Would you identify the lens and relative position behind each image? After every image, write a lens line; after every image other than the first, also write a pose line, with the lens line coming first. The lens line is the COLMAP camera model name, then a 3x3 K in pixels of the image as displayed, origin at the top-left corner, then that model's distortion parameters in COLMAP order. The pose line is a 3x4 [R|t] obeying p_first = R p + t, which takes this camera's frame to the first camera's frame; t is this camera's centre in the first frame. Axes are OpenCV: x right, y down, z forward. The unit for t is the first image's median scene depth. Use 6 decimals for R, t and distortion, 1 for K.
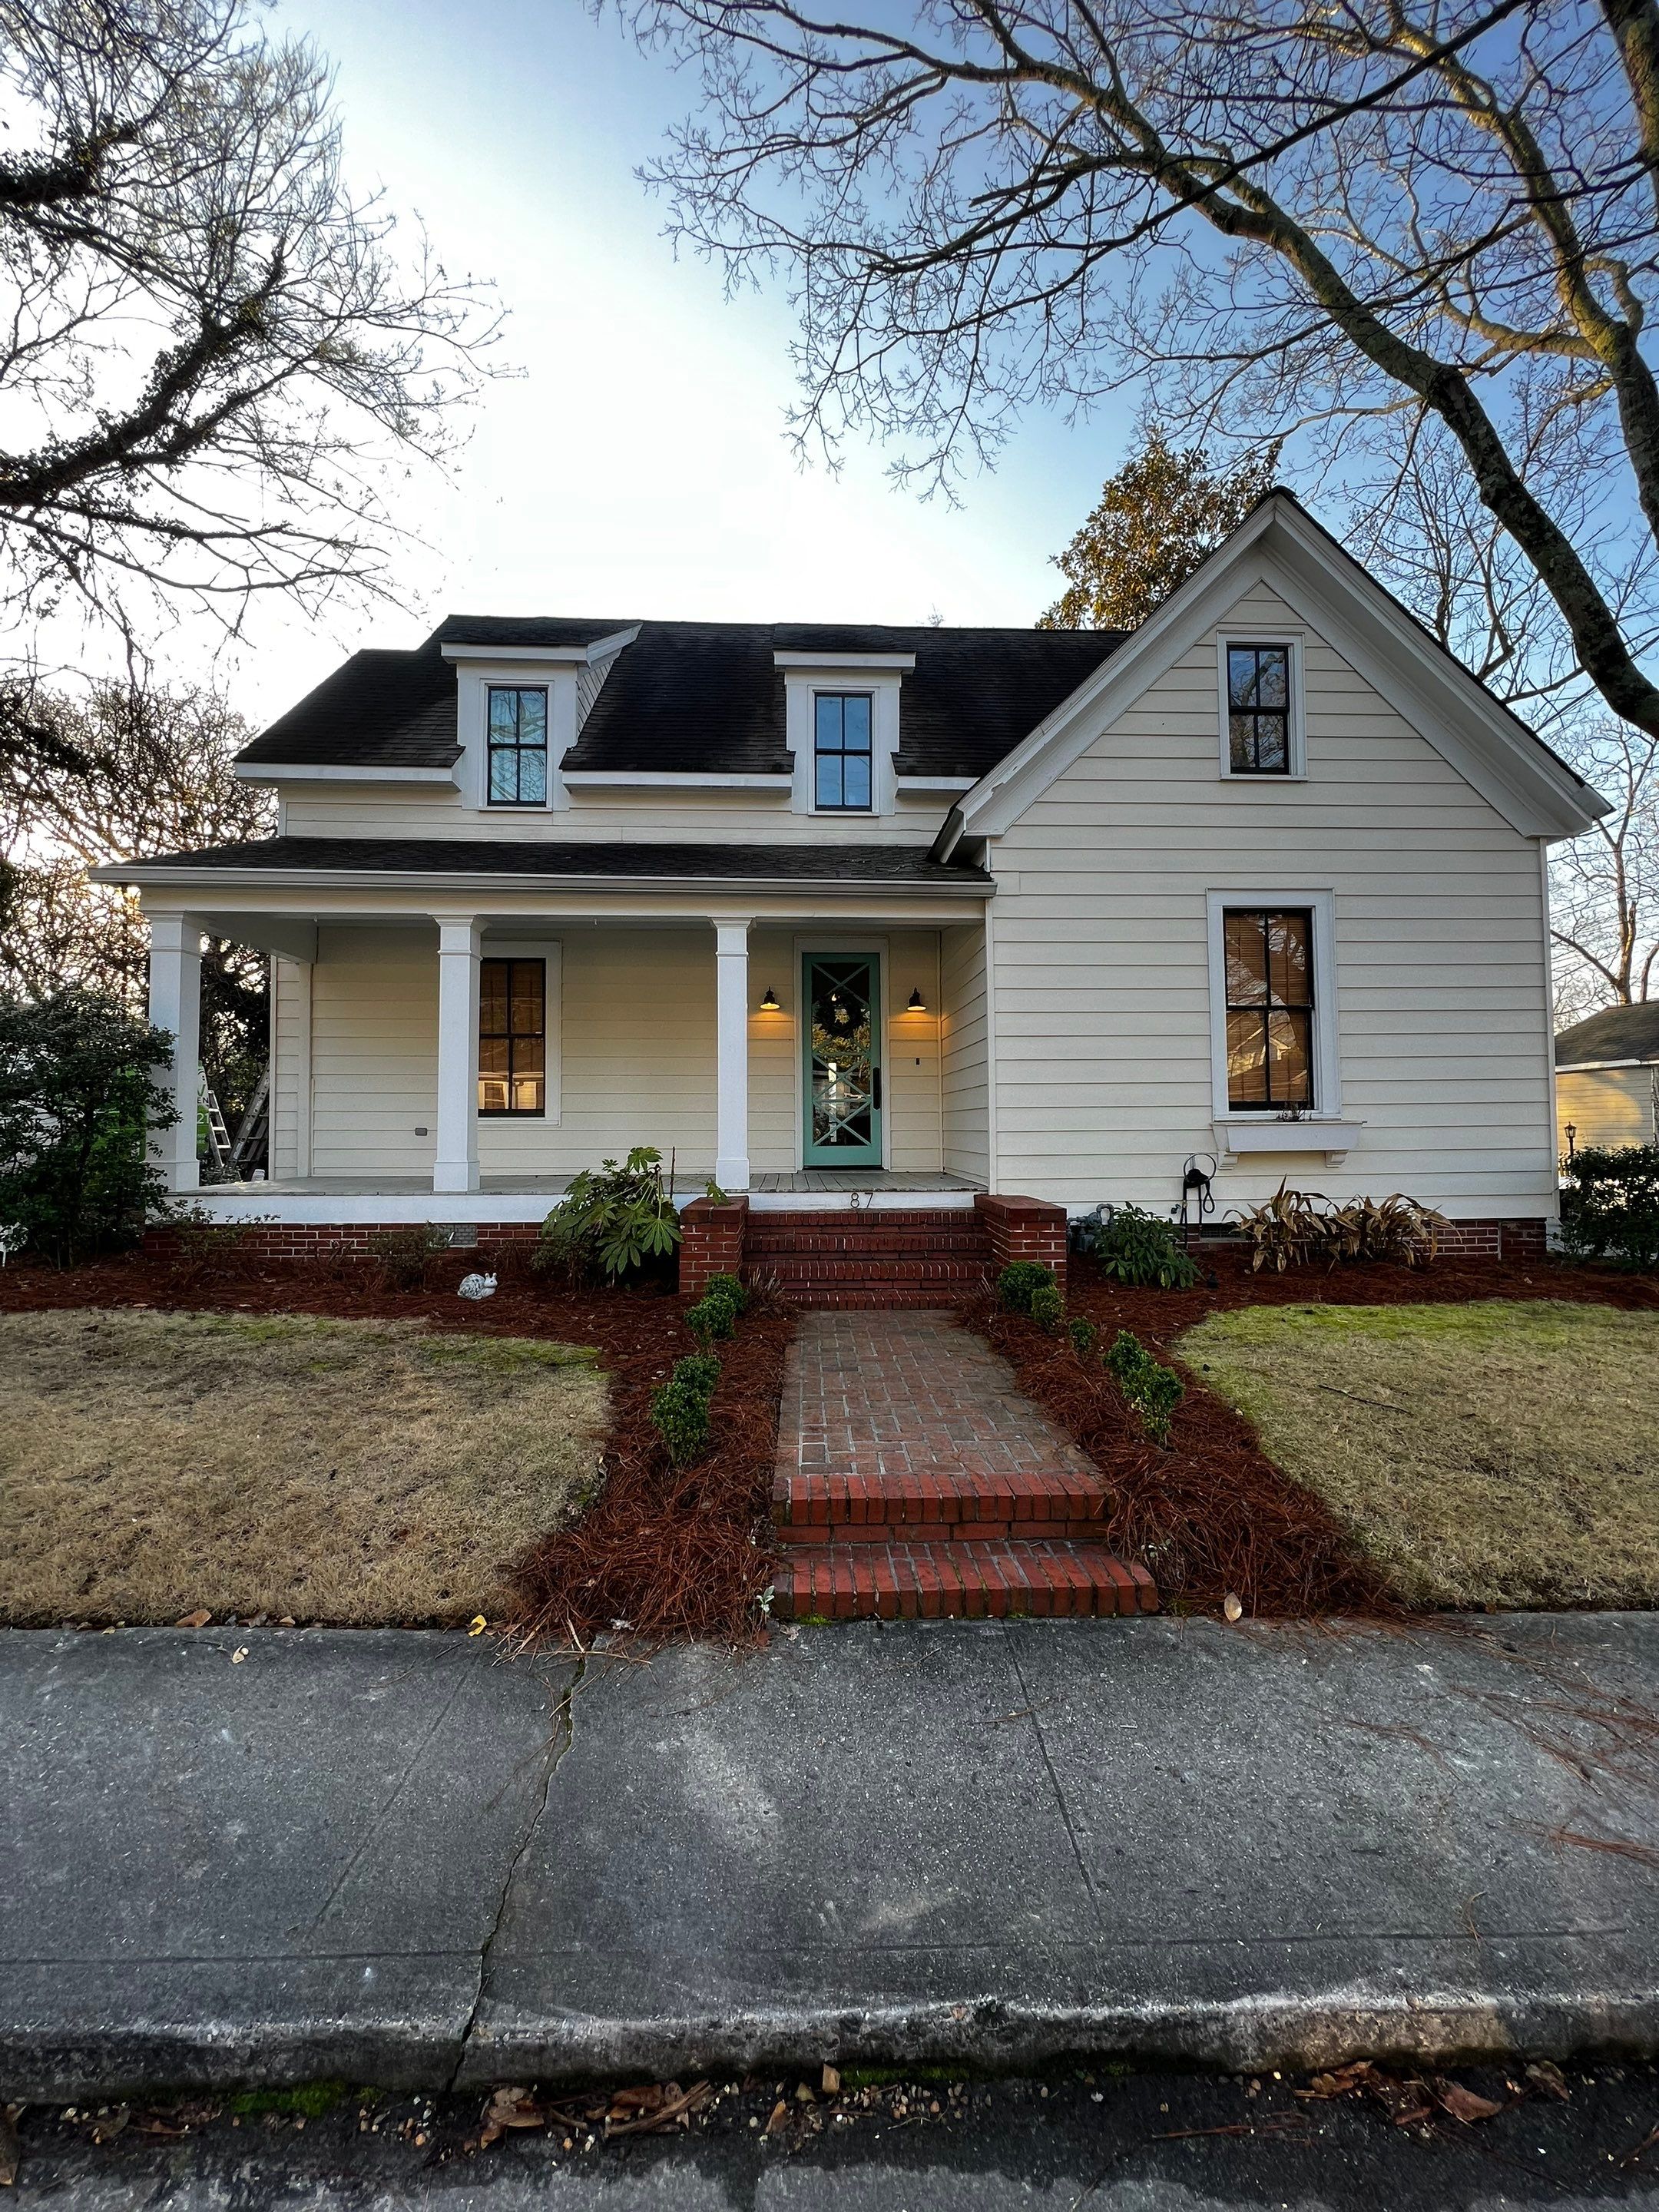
lens RADIAL K [[881.3, 0, 819.8], [0, 881.3, 1101.4], [0, 0, 1]] dist [-0.000273, 0.002417]
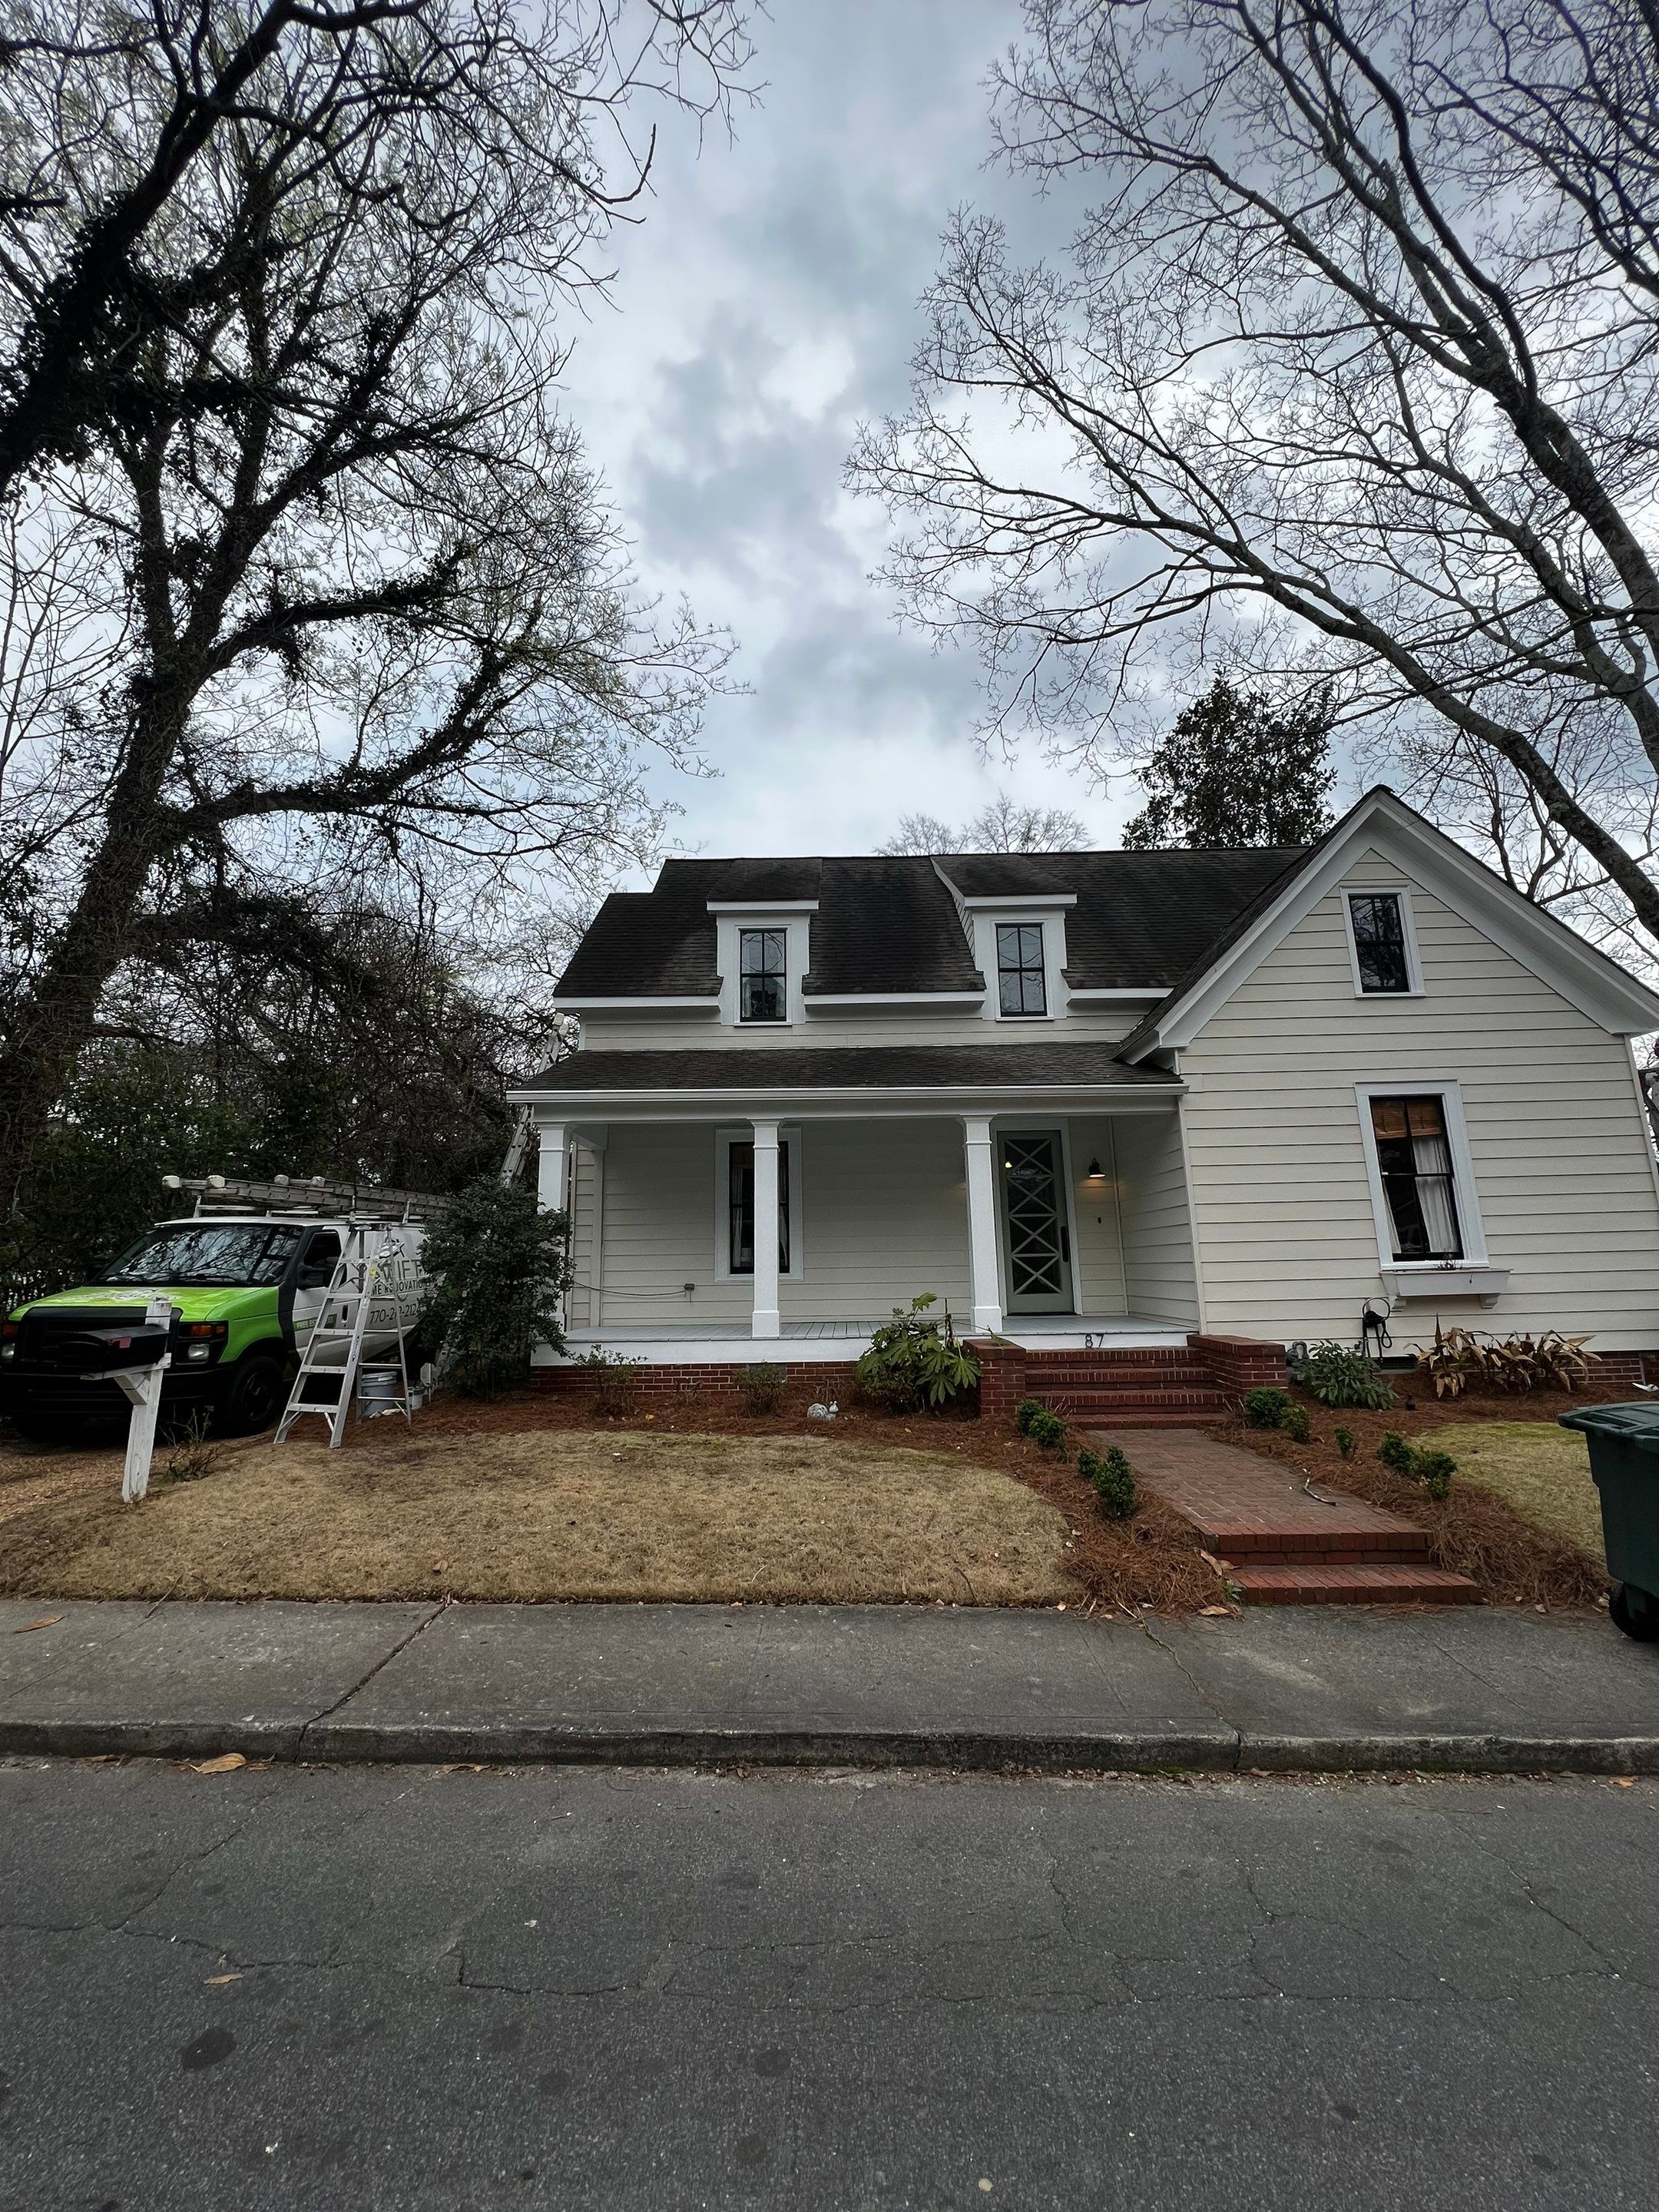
lens RADIAL K [[881.3, 0, 831.2], [0, 881.3, 1111.0], [0, 0, 1]] dist [-0.000273, 0.002417]
pose [[0.998731, -0.023136, -0.044735, -0.198510], [0.016222, 0.988681, -0.149156, -0.021105], [0.047680, 0.148241, 0.987801, -0.214562]]
